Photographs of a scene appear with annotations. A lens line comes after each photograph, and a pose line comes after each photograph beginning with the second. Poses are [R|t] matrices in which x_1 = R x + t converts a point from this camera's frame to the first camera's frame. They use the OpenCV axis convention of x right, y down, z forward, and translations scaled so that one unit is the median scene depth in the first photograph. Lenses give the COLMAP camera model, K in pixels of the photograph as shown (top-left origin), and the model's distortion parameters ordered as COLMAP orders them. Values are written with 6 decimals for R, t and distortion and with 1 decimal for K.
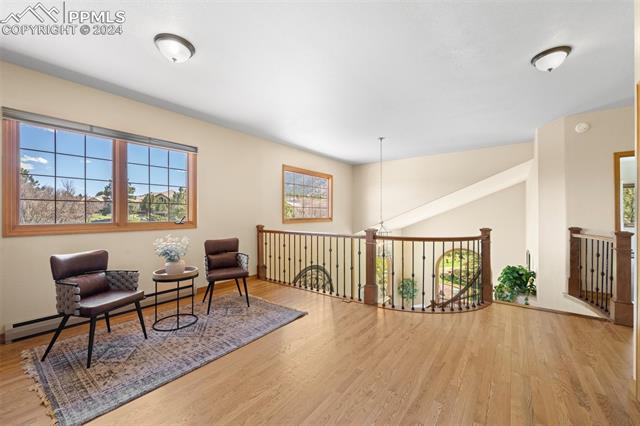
lens RADIAL K [[256.6, 0, 320.0], [0, 256.6, 213.0], [0, 0, 1]] dist [0.000604, 0.000107]
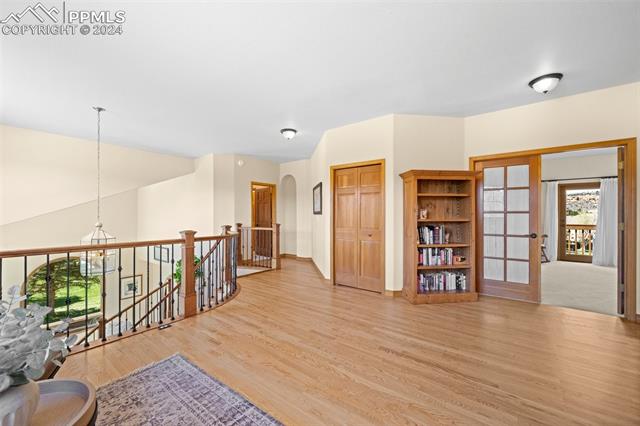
lens RADIAL K [[256.6, 0, 320.0], [0, 256.6, 213.0], [0, 0, 1]] dist [0.000604, 0.000107]
pose [[-0.016296, 0.016816, 0.999726, -0.706031], [-0.001707, 0.999857, -0.016846, 0.015883], [-0.999866, -0.001981, -0.016265, 0.580547]]
